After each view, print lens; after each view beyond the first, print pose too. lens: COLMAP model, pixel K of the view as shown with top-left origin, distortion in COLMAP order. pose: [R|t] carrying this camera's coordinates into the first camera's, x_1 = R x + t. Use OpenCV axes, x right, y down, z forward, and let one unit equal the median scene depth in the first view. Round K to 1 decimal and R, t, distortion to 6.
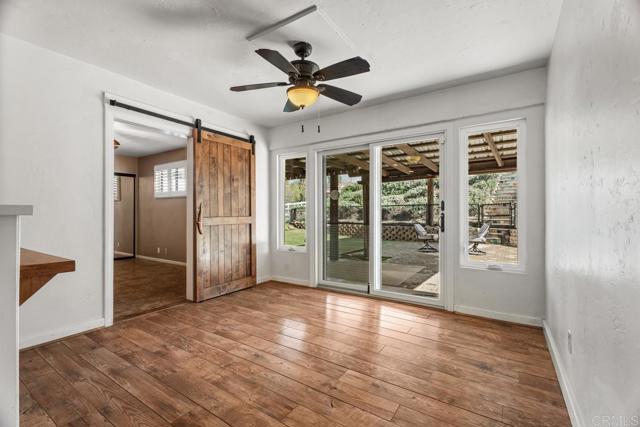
lens RADIAL K [[285.2, 0, 311.8], [0, 285.2, 215.9], [0, 0, 1]] dist [-0.001710, 0.000035]
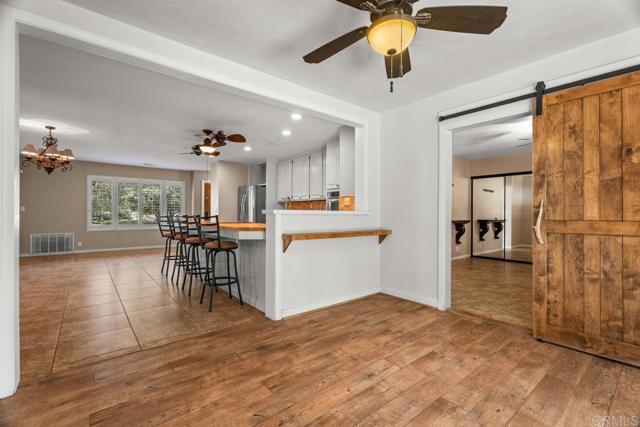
lens RADIAL K [[285.2, 0, 330.9], [0, 285.2, 215.4], [0, 0, 1]] dist [-0.001710, 0.000035]
pose [[-0.265897, 0.006708, -0.963978, 0.487956], [-0.013619, 0.999850, 0.010714, -0.008358], [0.963905, 0.015978, -0.265765, 0.788196]]
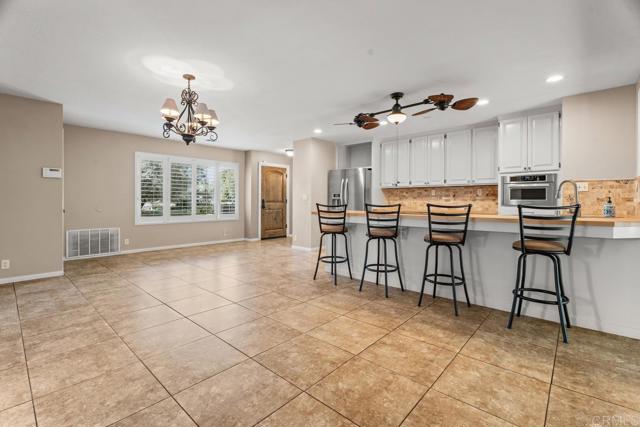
lens RADIAL K [[285.2, 0, 326.1], [0, 285.2, 199.8], [0, 0, 1]] dist [-0.001710, 0.000035]
pose [[-0.124148, -0.003428, -0.992258, 0.389871], [-0.012901, 0.999915, -0.001841, 0.005575], [0.992180, 0.012572, -0.124182, -0.419177]]
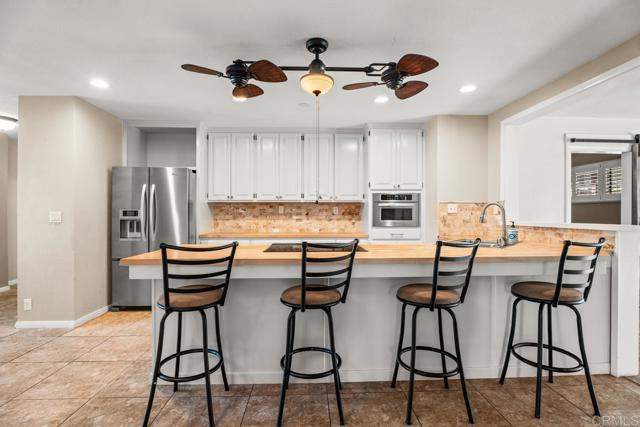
lens RADIAL K [[301.7, 0, 324.0], [0, 301.7, 213.4], [0, 0, 1]] dist [-0.005590, -0.000300]
pose [[0.588907, 0.001497, -0.808200, -0.220023], [-0.011056, 0.999920, -0.006205, -0.030088], [0.808125, 0.012590, 0.588876, -0.676609]]
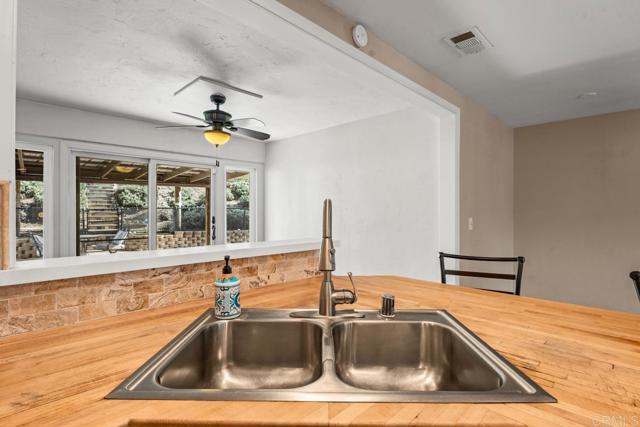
lens RADIAL K [[323.8, 0, 316.2], [0, 323.8, 215.7], [0, 0, 1]] dist [-0.012884, -0.001127]
pose [[0.207471, -0.005694, 0.978225, -0.974763], [0.010336, 0.999940, 0.003629, -0.059690], [-0.978186, 0.009358, 0.207518, 0.226000]]
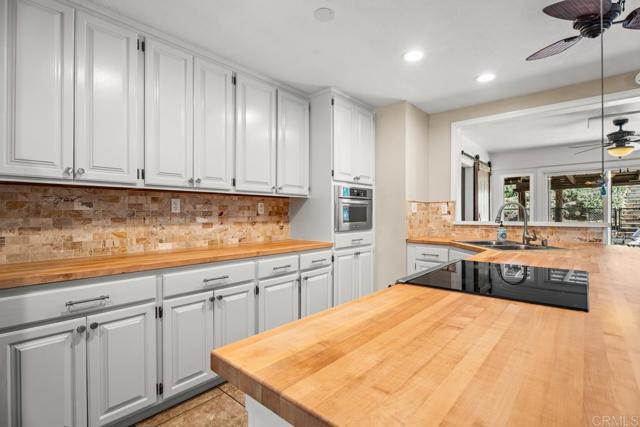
lens RADIAL K [[301.7, 0, 326.2], [0, 301.7, 216.3], [0, 0, 1]] dist [-0.005590, -0.000300]
pose [[0.990603, 0.001144, -0.136761, -1.088775], [-0.001769, 0.999989, -0.004448, -0.025604], [0.136755, 0.004648, 0.990594, -0.687743]]
